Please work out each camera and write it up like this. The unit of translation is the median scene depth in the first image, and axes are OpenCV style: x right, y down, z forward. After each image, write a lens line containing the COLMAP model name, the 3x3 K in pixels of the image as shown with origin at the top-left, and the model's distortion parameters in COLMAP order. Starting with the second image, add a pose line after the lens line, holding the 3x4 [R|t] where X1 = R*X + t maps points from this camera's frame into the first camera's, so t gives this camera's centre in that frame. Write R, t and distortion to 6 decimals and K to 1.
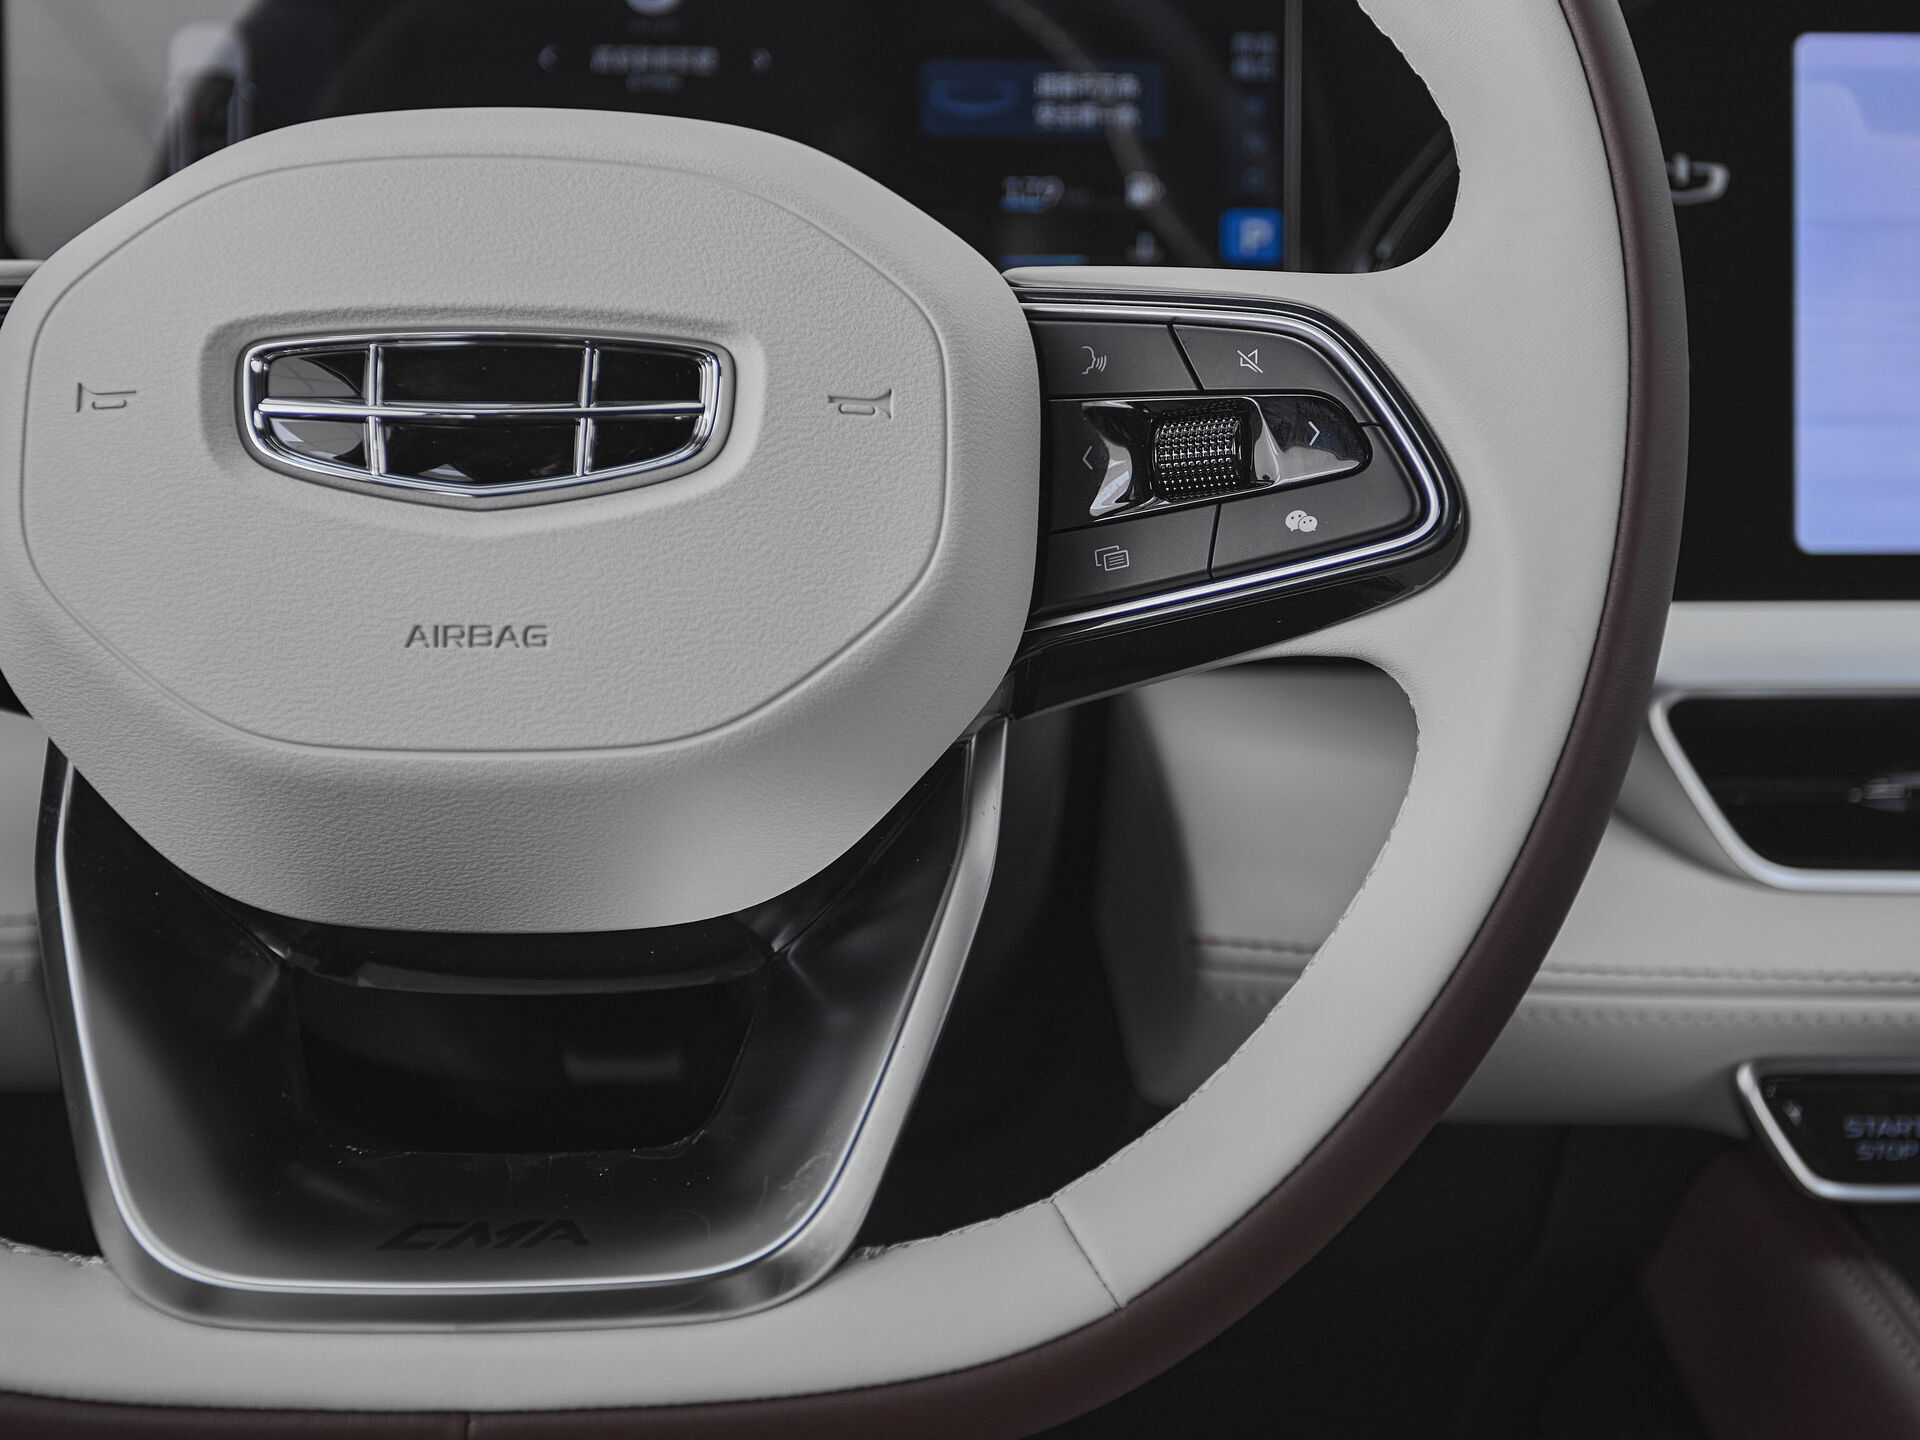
lens RADIAL K [[3005.7, 0, 1085.7], [0, 3005.7, 623.0], [0, 0, 1]] dist [0.022789, 0.000000]
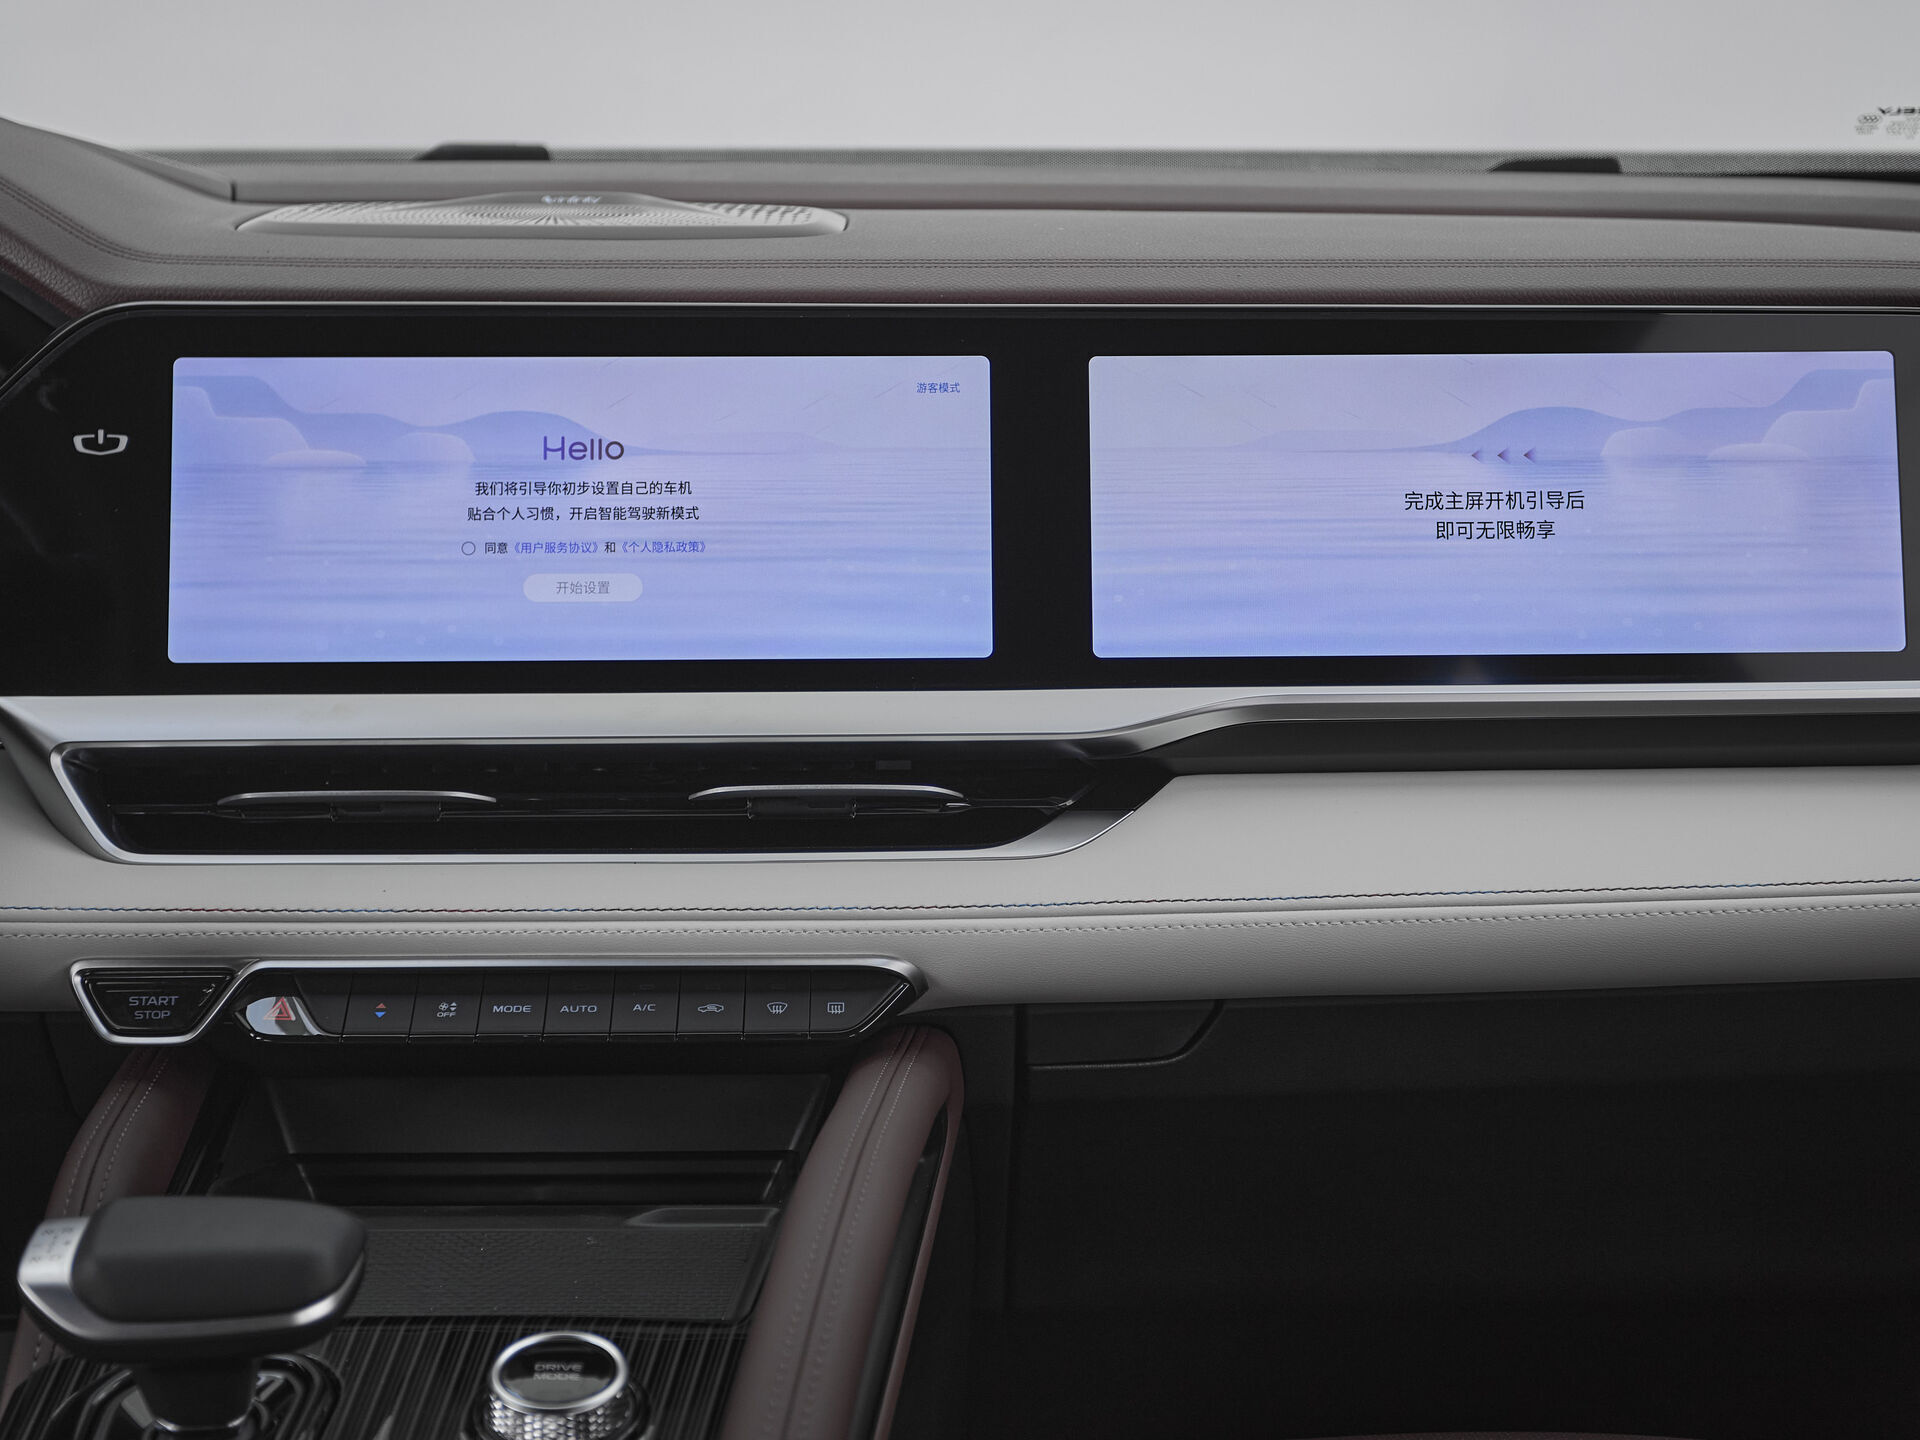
lens RADIAL K [[2588.8, 0, 1022.6], [0, 2588.8, 742.4], [0, 0, 1]] dist [0.029951, 0.000000]
pose [[0.999664, -0.011956, -0.022995, 1.002942], [0.010401, 0.997726, -0.066594, 0.161003], [0.023739, 0.066332, 0.997515, -0.556351]]
